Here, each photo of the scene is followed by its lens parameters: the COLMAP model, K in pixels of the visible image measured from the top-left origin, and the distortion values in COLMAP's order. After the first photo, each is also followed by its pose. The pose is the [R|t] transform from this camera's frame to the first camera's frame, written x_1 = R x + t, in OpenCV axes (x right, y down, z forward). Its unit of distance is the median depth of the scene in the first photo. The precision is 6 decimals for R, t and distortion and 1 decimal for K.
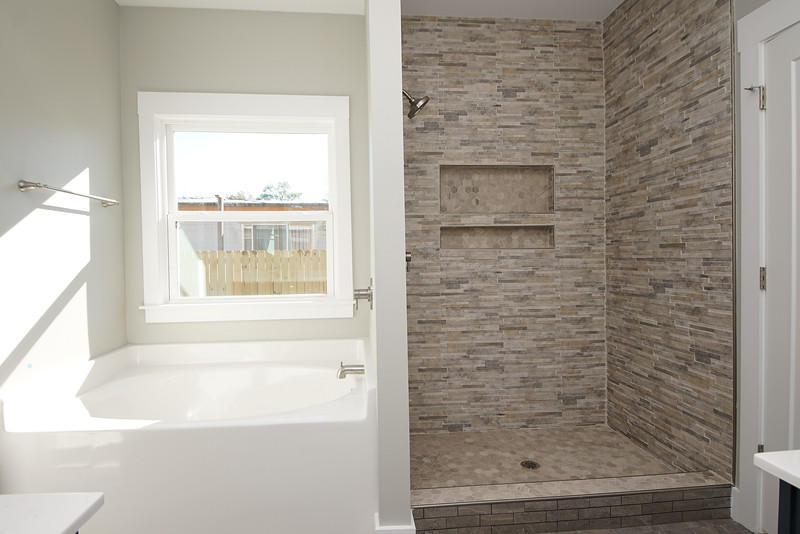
lens RADIAL K [[428.9, 0, 394.0], [0, 428.9, 261.8], [0, 0, 1]] dist [0.033783, -0.033532]
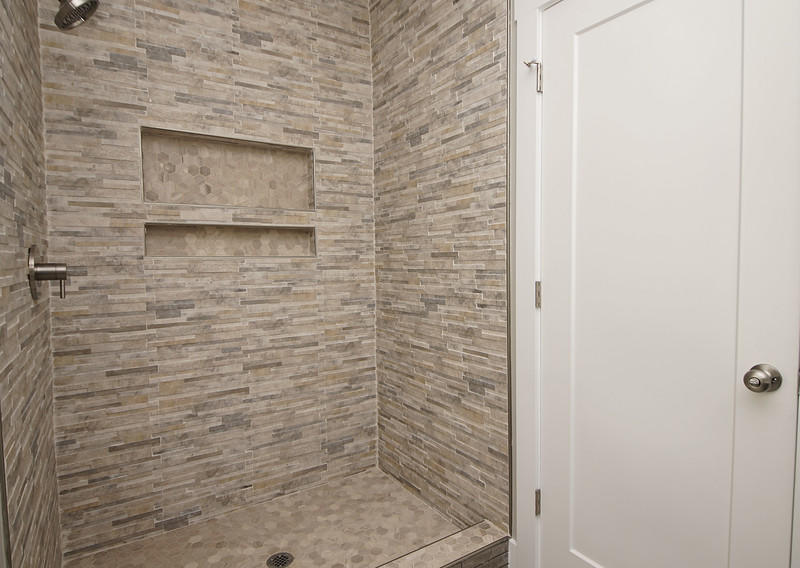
lens RADIAL K [[457.9, 0, 386.7], [0, 457.9, 278.9], [0, 0, 1]] dist [0.023793, -0.000304]
pose [[0.892222, -0.018913, 0.451200, 0.118249], [0.008844, 0.999663, 0.024415, -0.011035], [-0.451510, -0.017793, 0.892089, 0.214577]]
